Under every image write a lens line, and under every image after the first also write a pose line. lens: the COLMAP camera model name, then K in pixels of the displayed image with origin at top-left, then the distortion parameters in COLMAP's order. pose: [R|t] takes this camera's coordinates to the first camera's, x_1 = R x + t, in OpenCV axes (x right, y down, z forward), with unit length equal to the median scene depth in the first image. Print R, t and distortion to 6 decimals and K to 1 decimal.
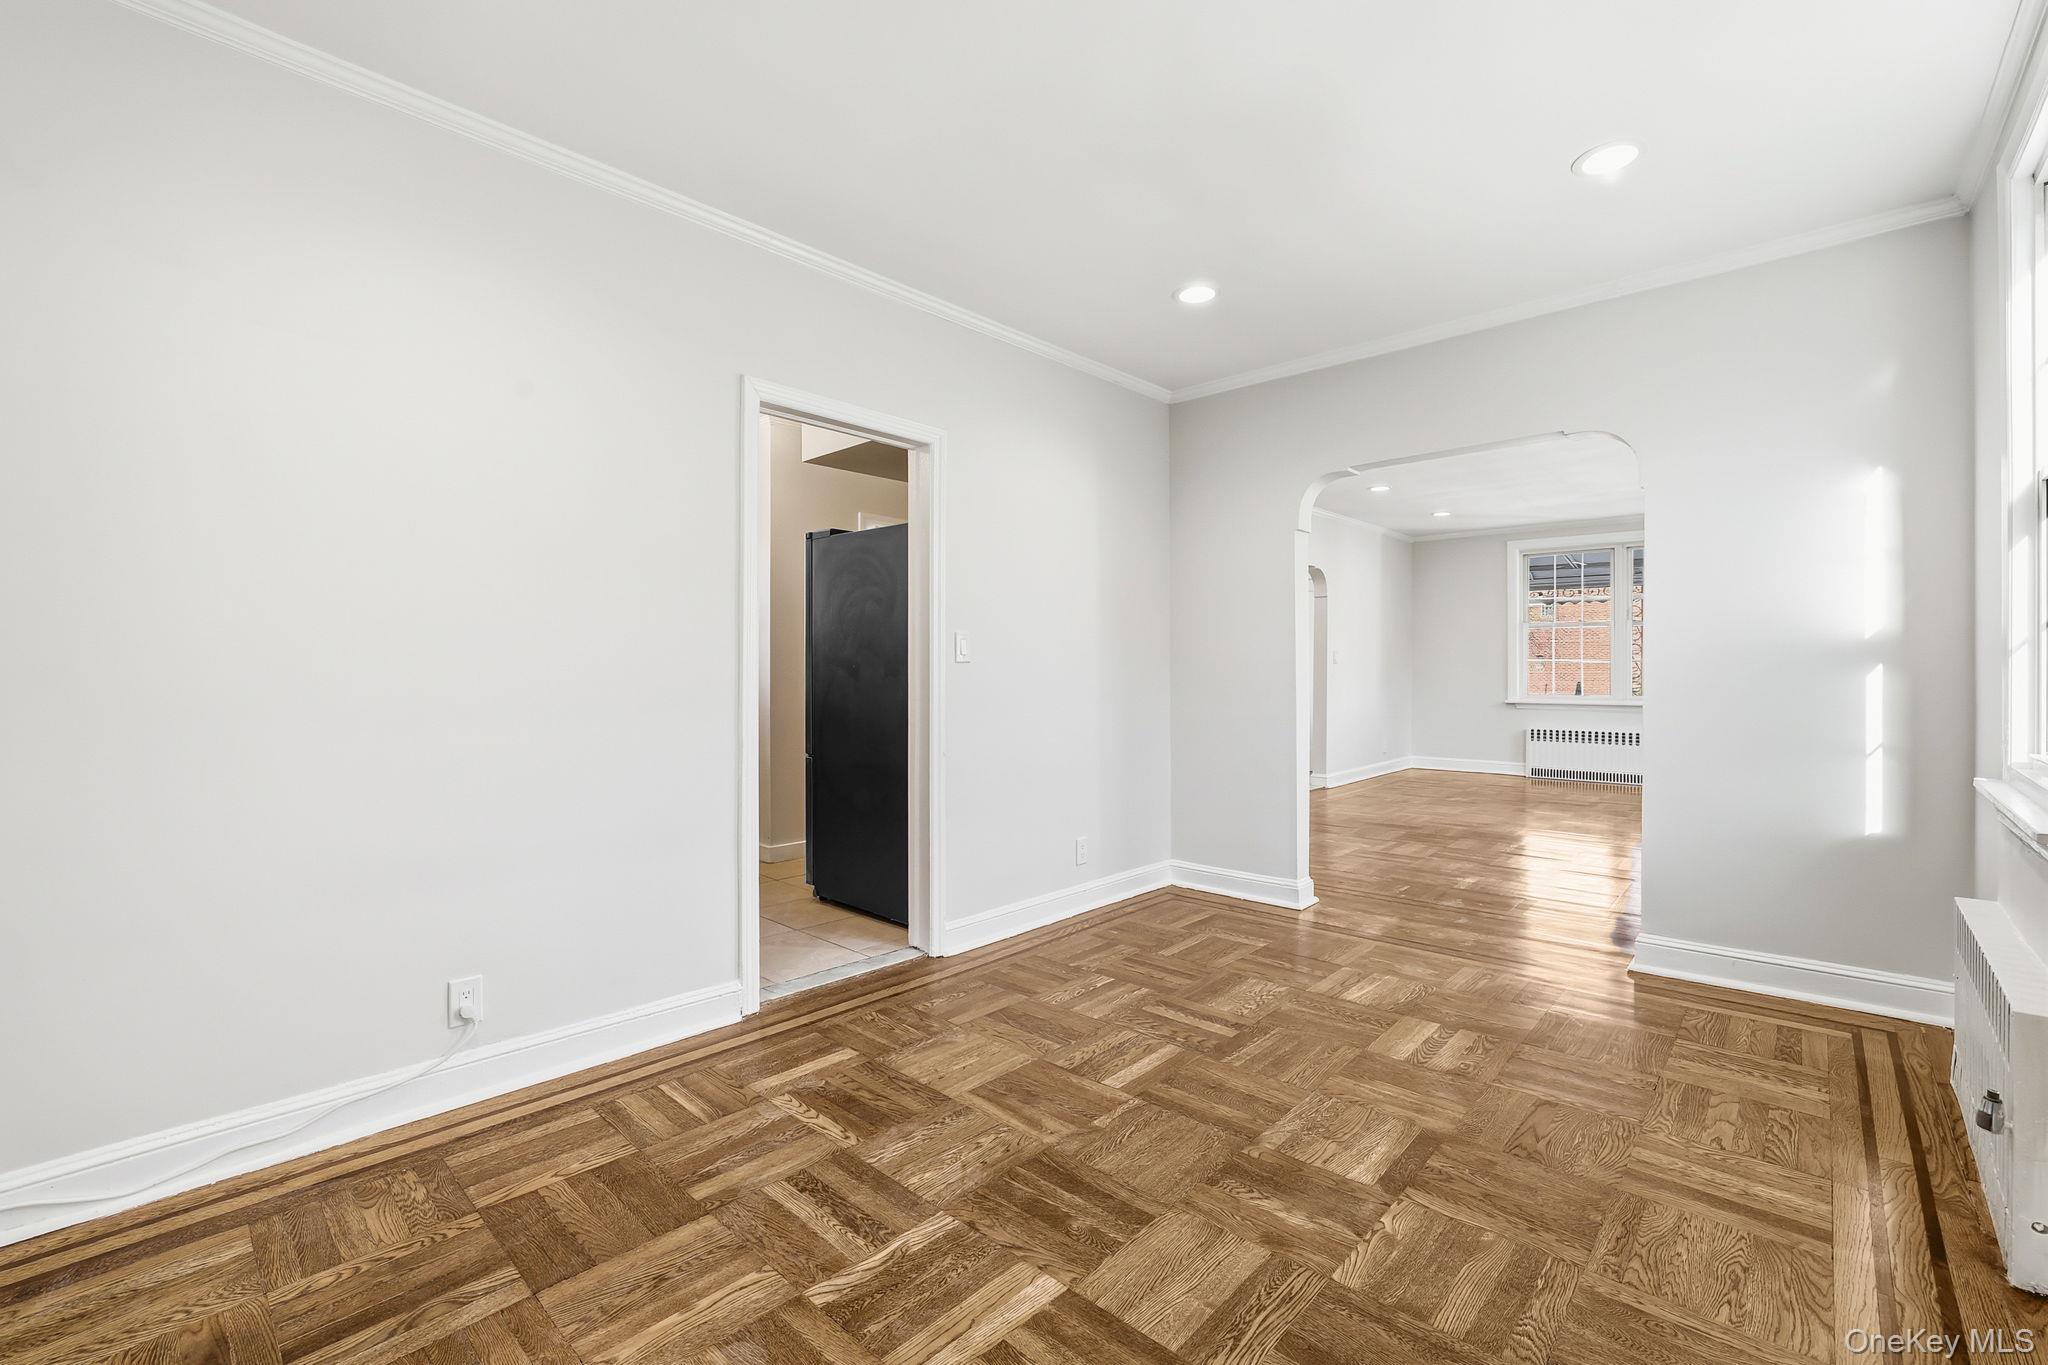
lens RADIAL K [[889.1, 0, 1014.6], [0, 889.1, 676.9], [0, 0, 1]] dist [-0.011881, 0.000555]
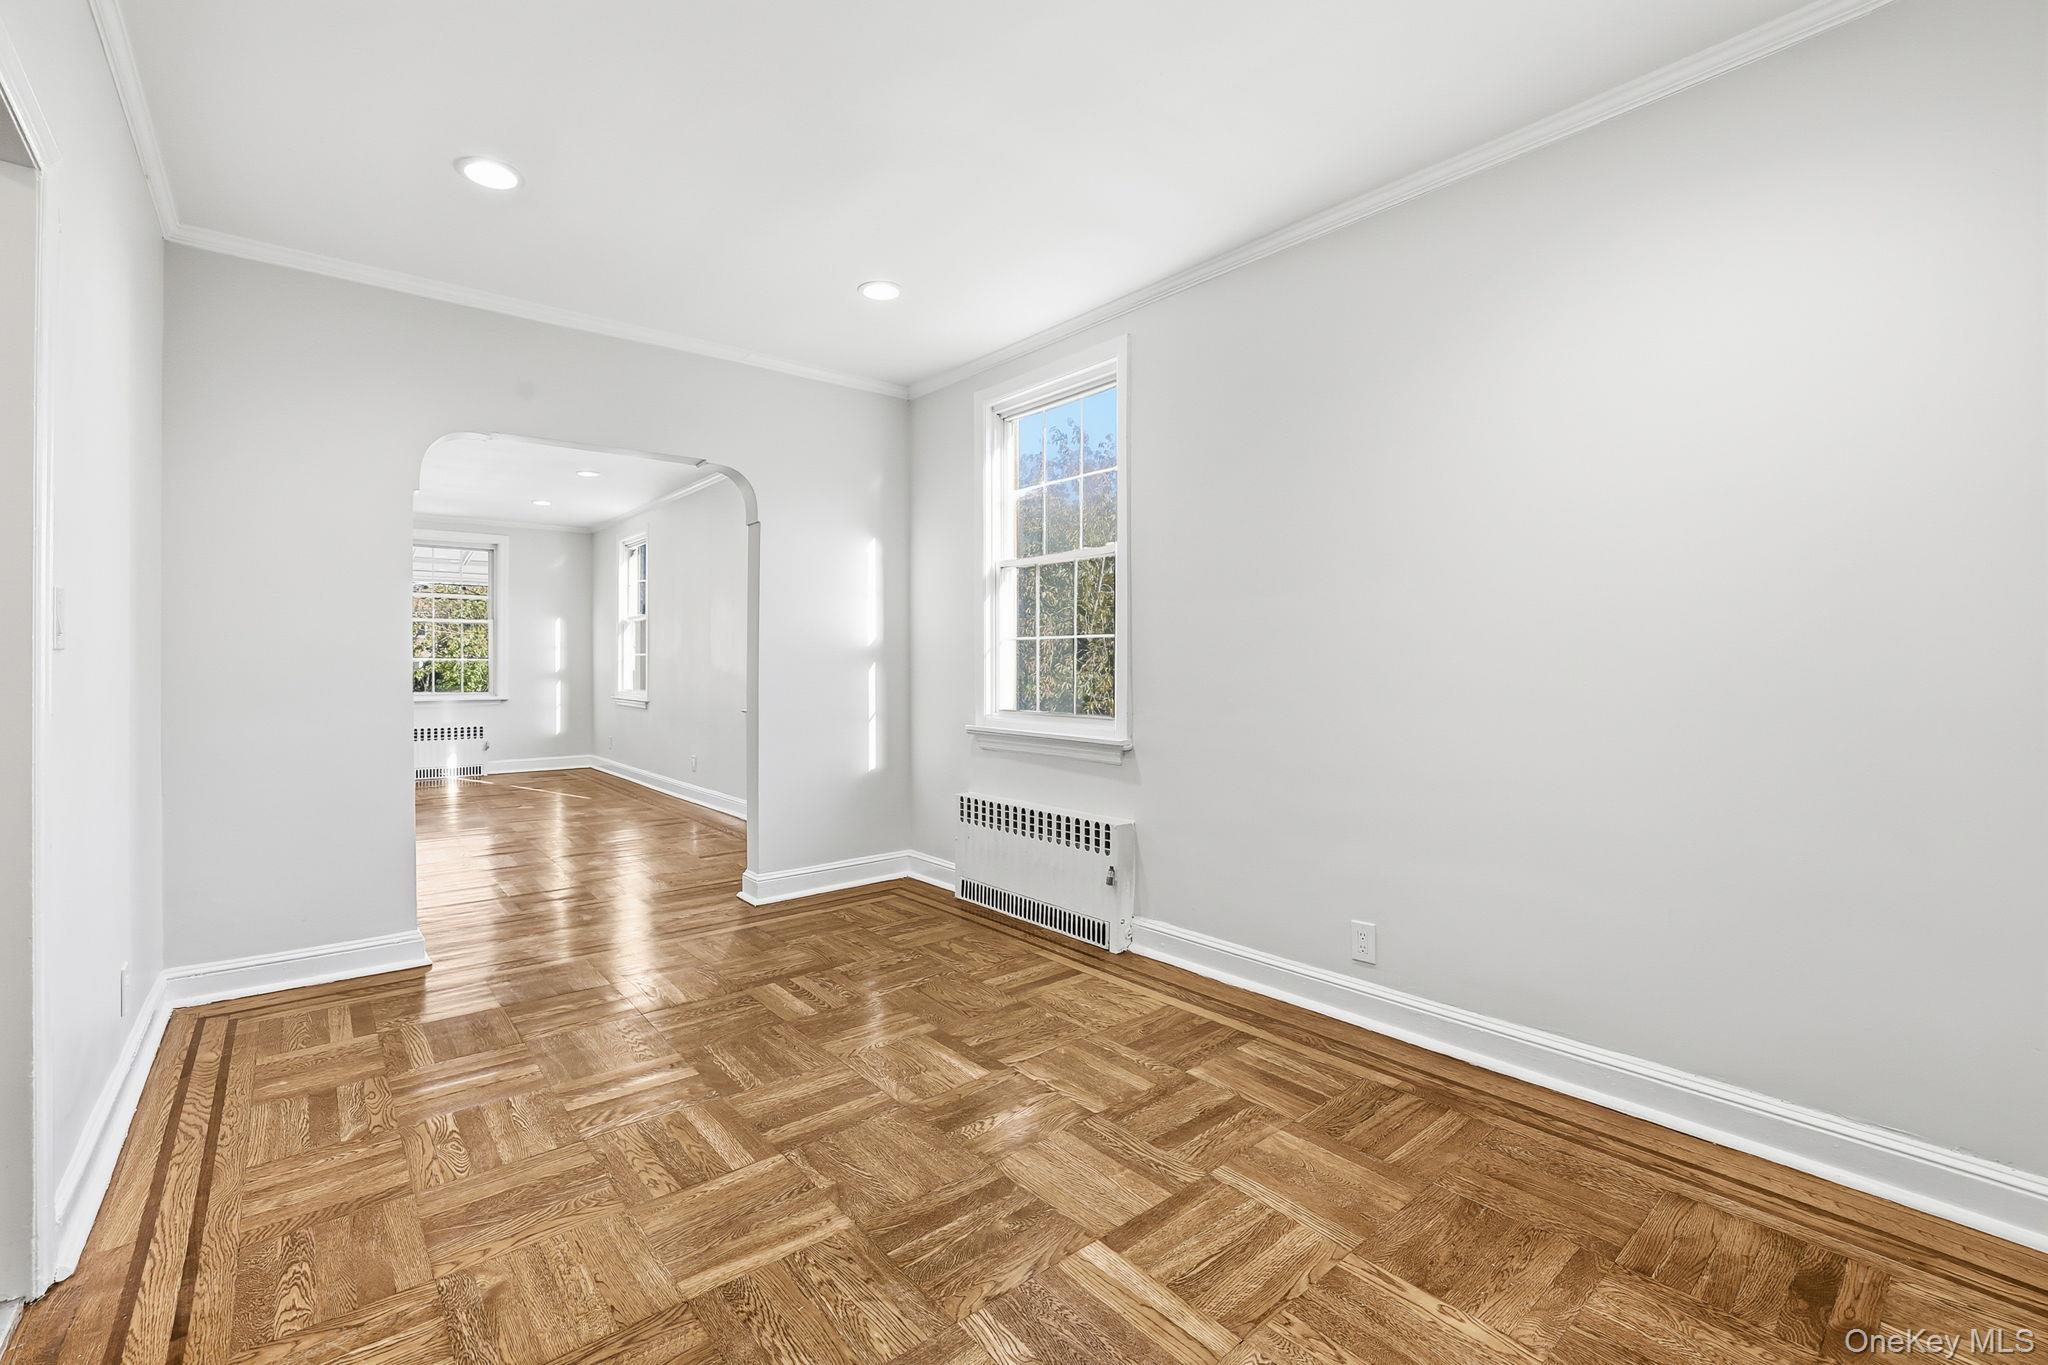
lens RADIAL K [[889.1, 0, 1019.7], [0, 889.1, 676.4], [0, 0, 1]] dist [-0.011881, 0.000555]
pose [[0.111802, -0.004772, 0.993719, -0.647271], [0.003926, 0.999983, 0.004360, 0.005175], [-0.993723, 0.003414, 0.111819, 0.626065]]
